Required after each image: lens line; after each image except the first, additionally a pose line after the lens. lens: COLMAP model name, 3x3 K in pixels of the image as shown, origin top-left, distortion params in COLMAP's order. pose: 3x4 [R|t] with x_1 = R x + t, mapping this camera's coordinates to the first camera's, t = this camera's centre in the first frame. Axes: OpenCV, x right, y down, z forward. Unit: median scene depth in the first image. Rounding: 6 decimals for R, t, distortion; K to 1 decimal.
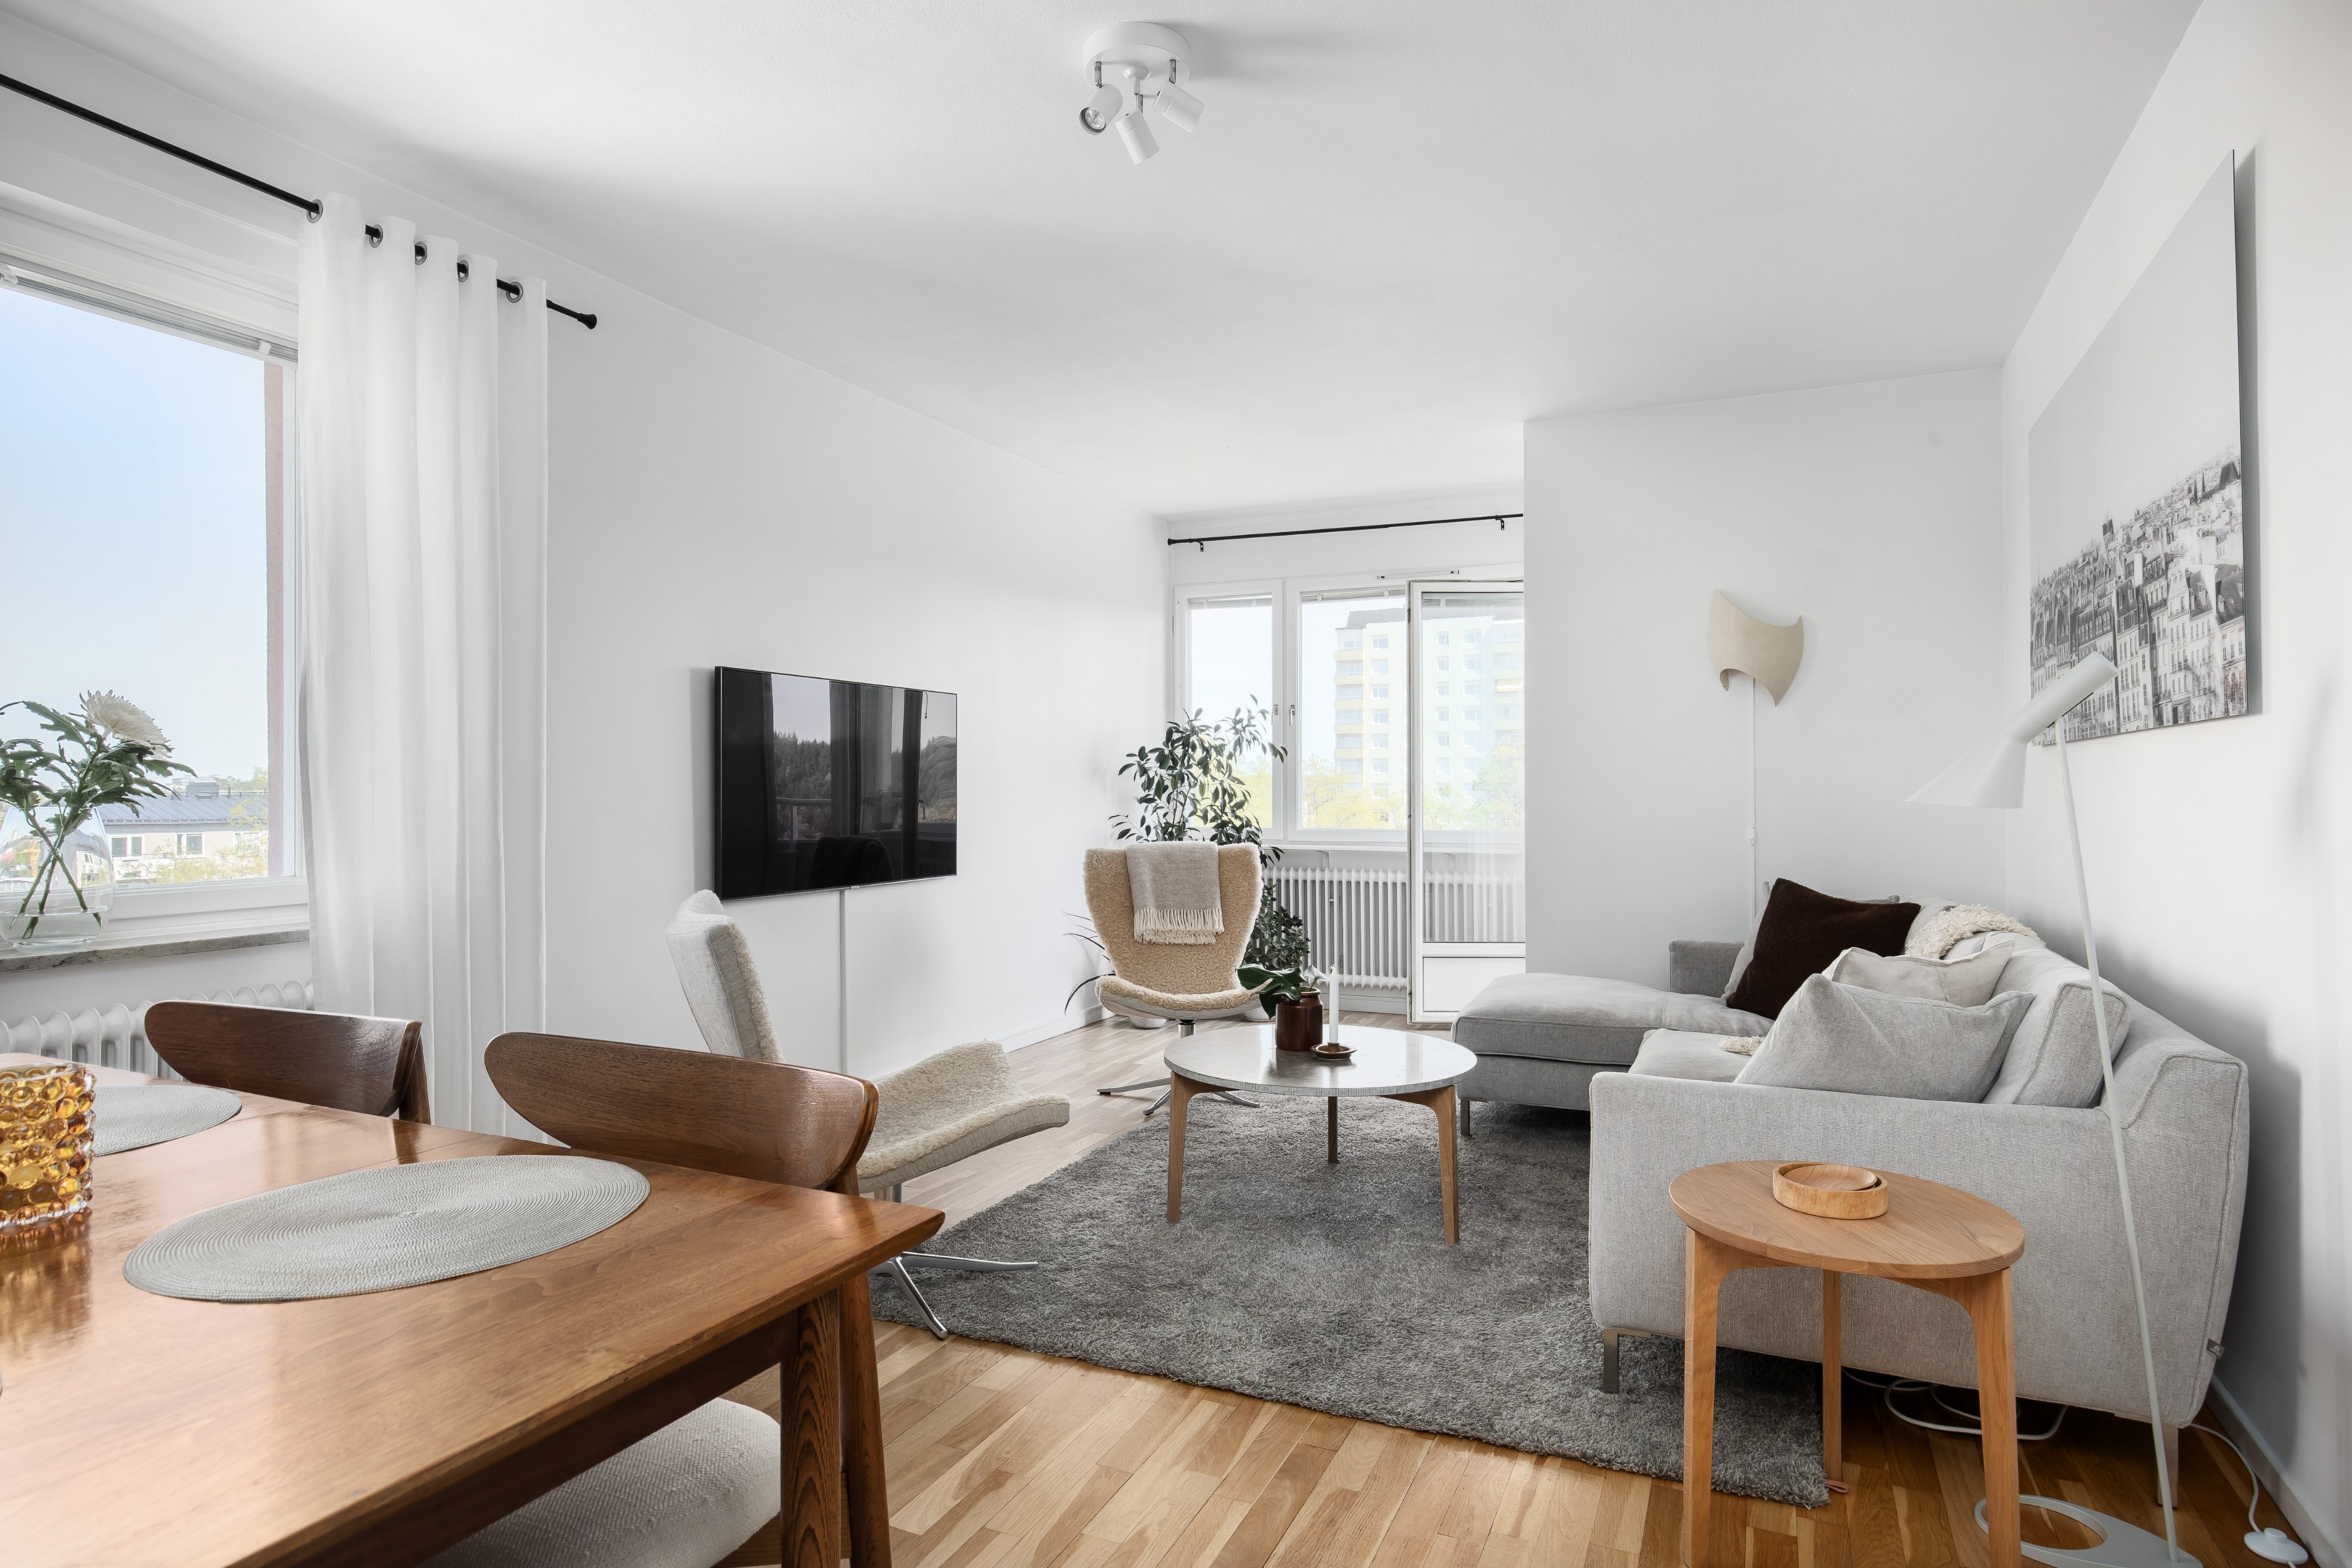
lens RADIAL K [[1302.3, 0, 1188.9], [0, 1302.3, 781.9], [0, 0, 1]] dist [0.003823, 0.002119]
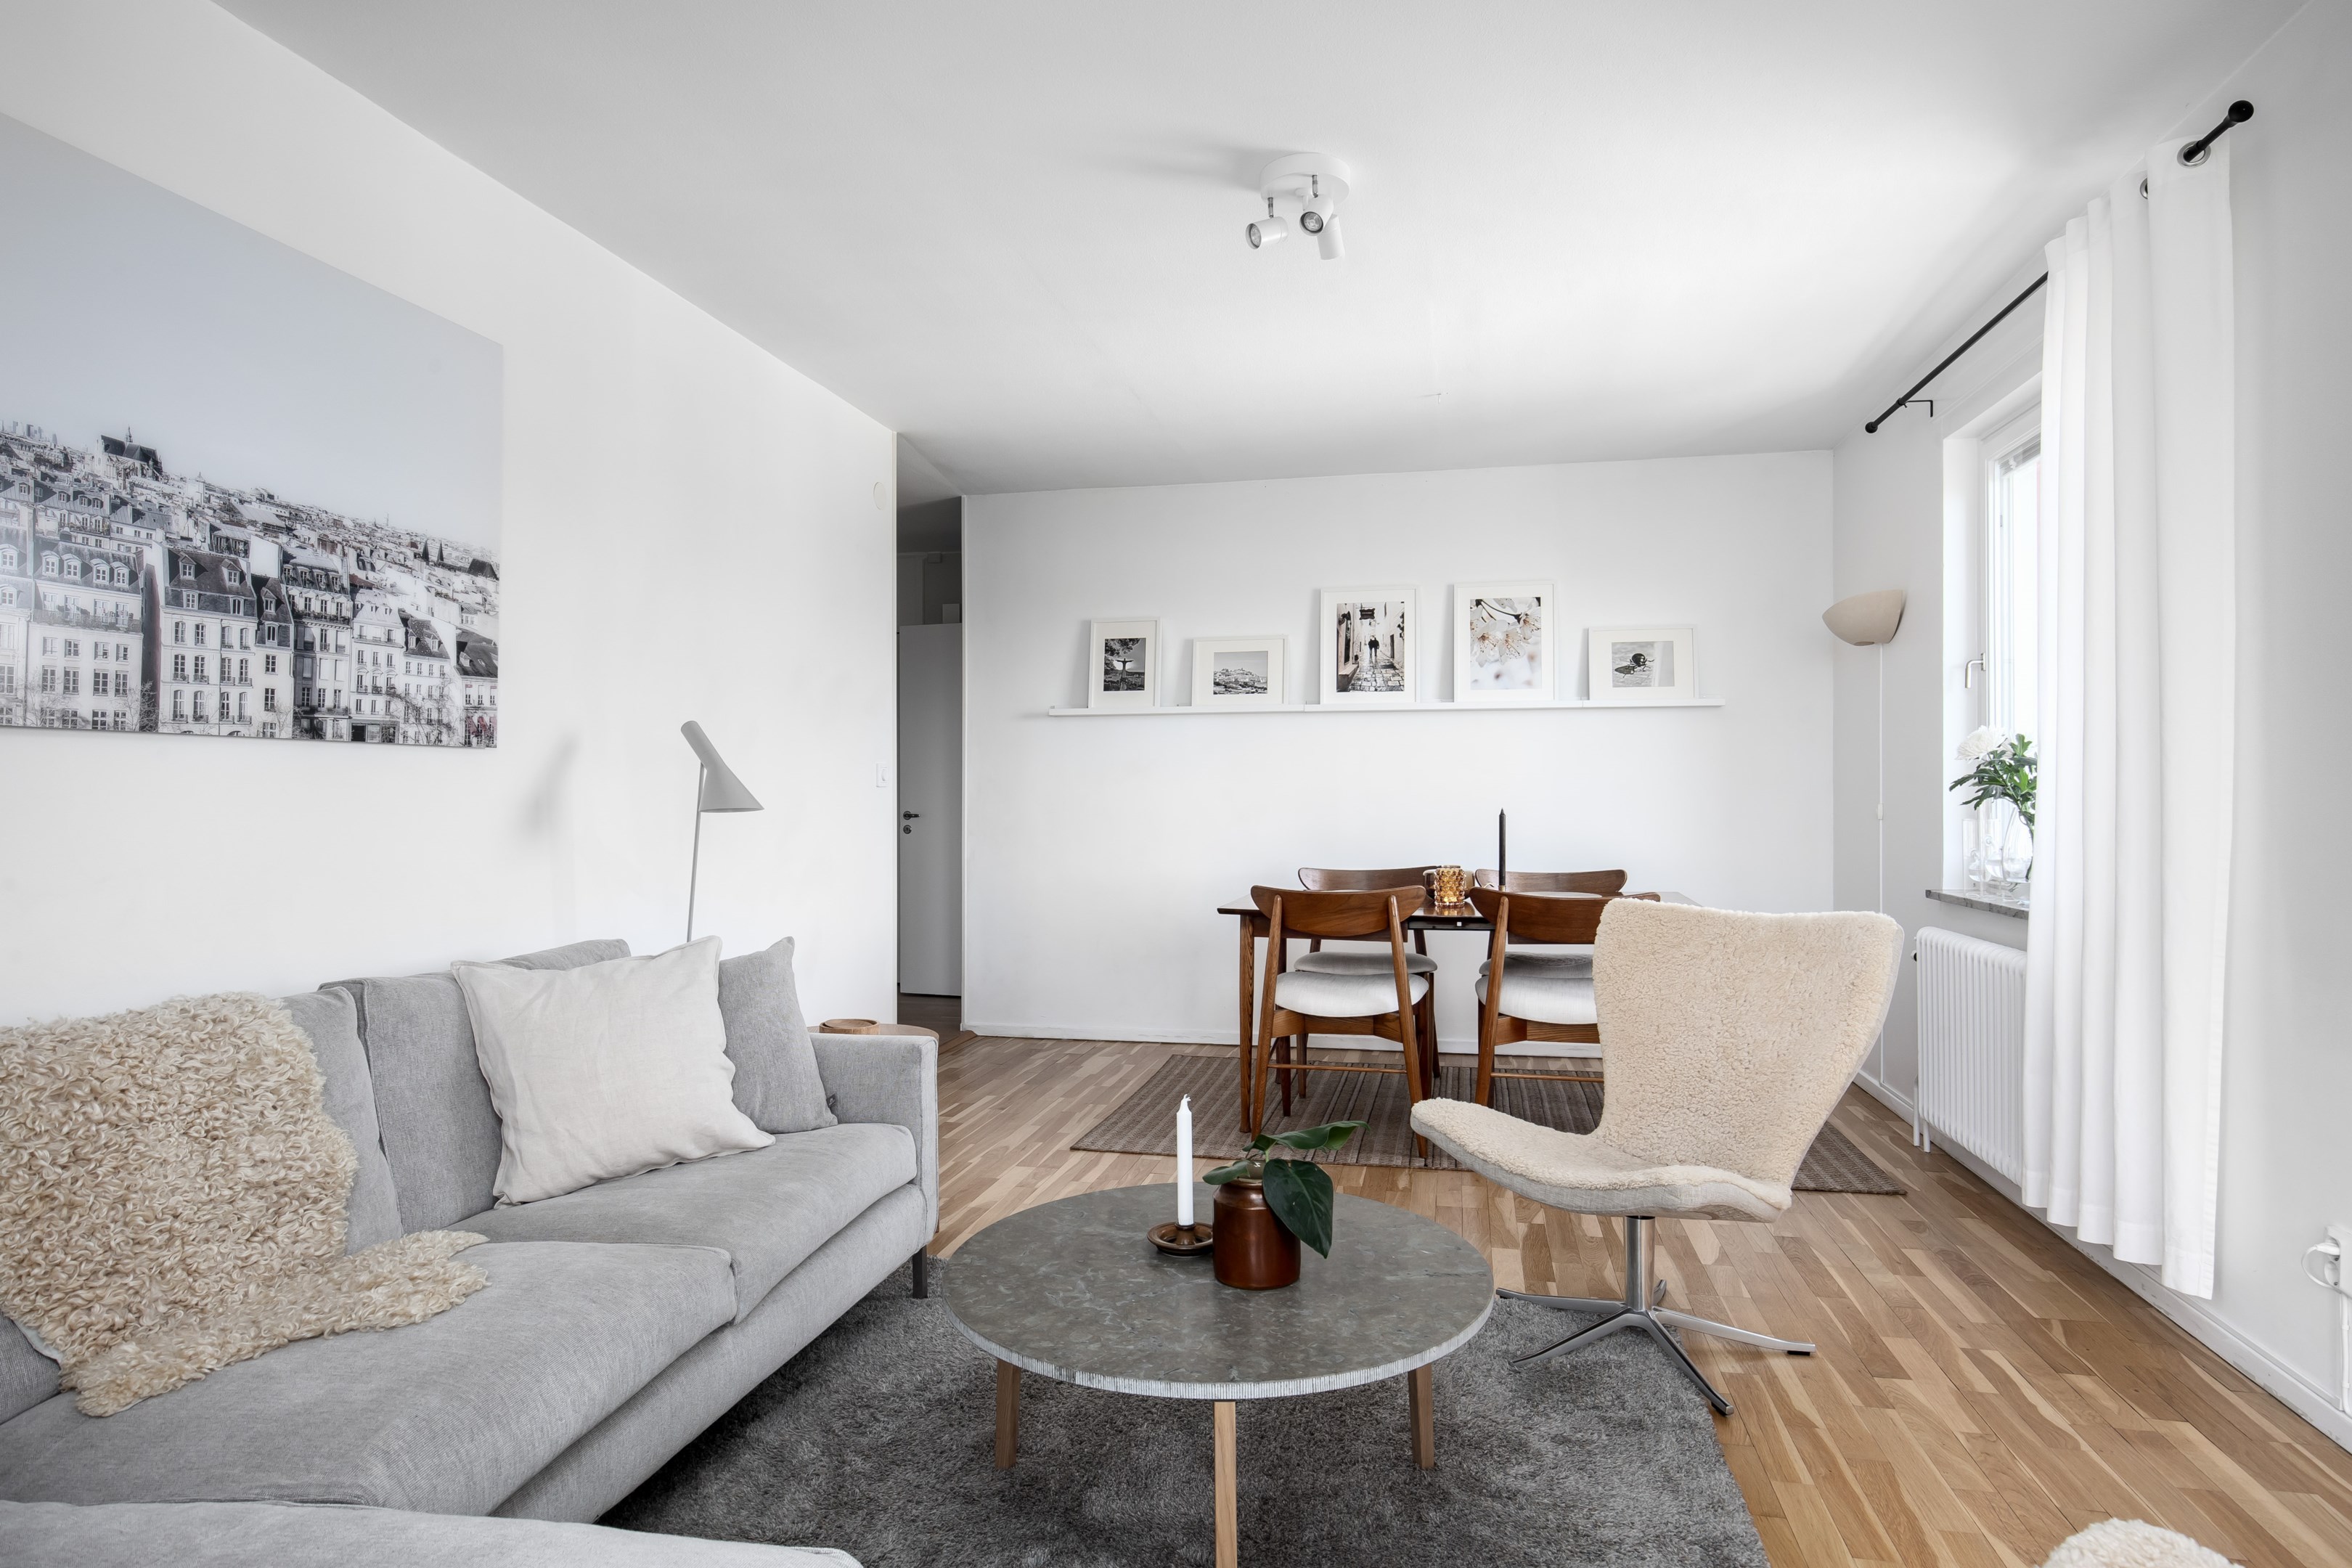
lens RADIAL K [[1302.3, 0, 1188.9], [0, 1302.3, 781.9], [0, 0, 1]] dist [0.003823, 0.002119]
pose [[-0.976333, -0.001278, -0.216267, 0.161755], [0.001654, 0.999909, -0.013378, 0.001977], [0.216264, -0.013419, -0.976243, 1.075044]]
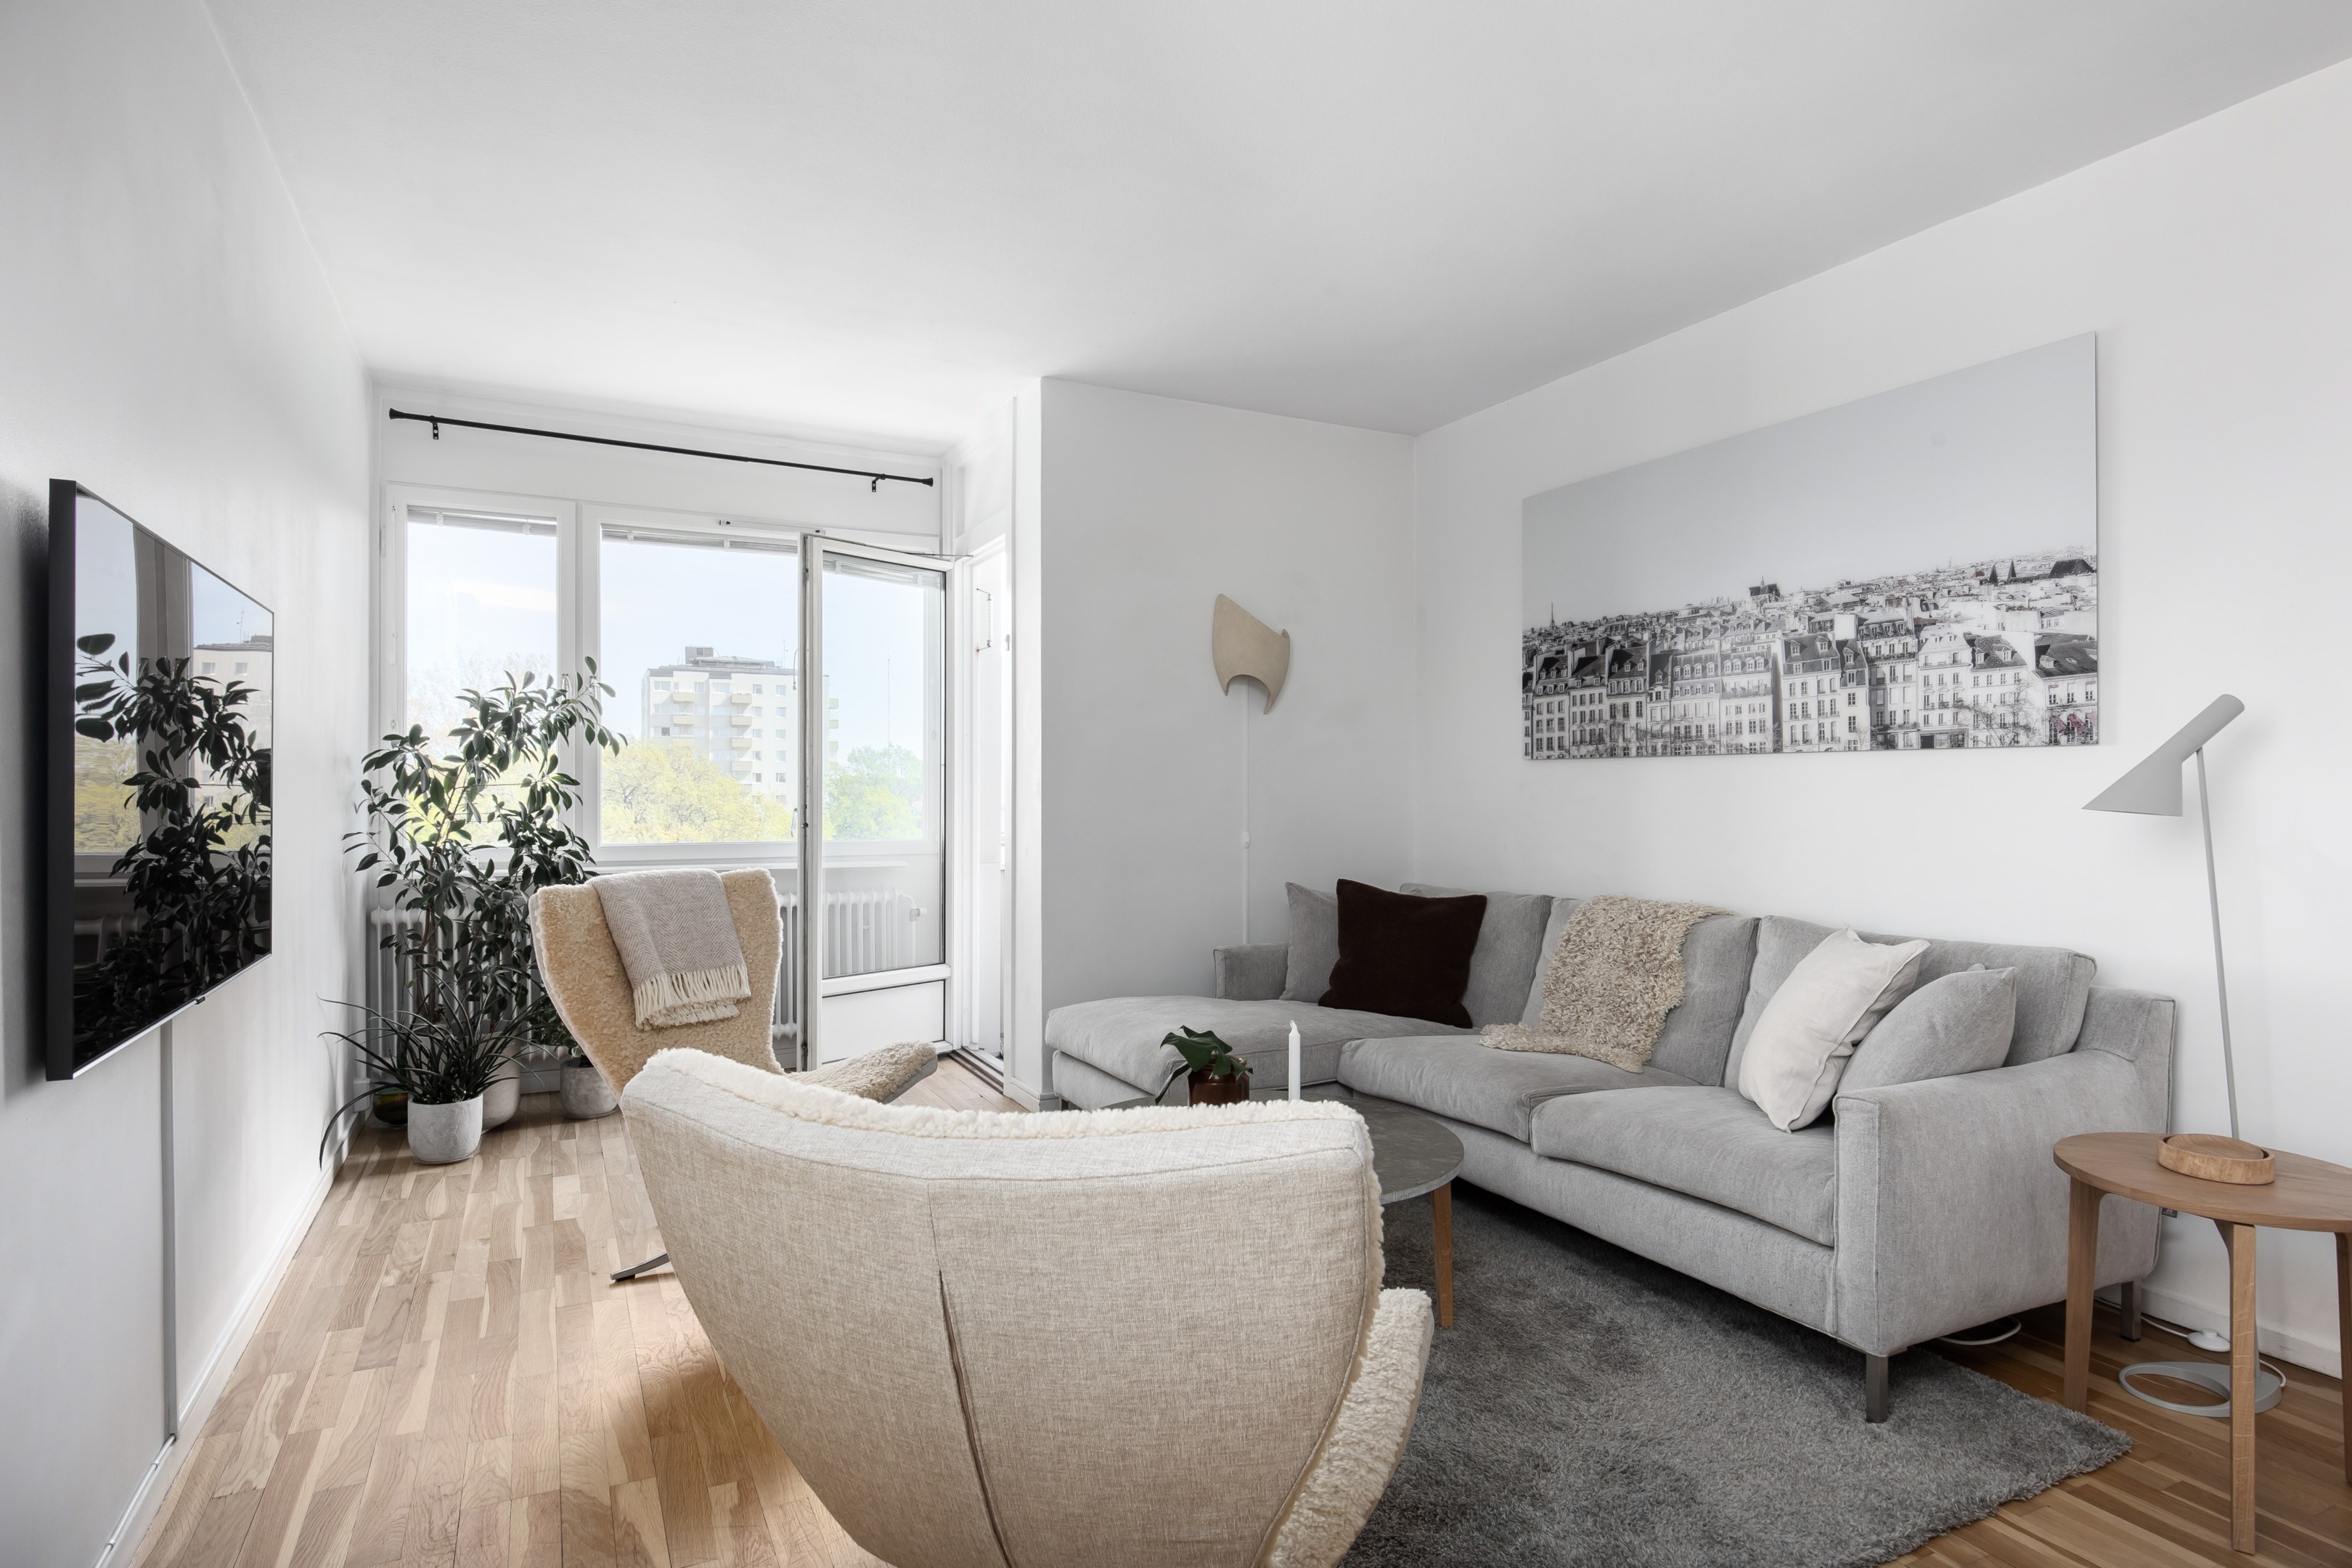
lens RADIAL K [[1257.6, 0, 1176.0], [0, 1257.6, 784.0], [0, 0, 1]] dist [0.005668, 0.001130]
pose [[0.625285, 0.005032, 0.780381, -0.354490], [-0.007826, 0.999969, -0.000178, -0.000786], [-0.780358, -0.005995, 0.625305, 0.393983]]
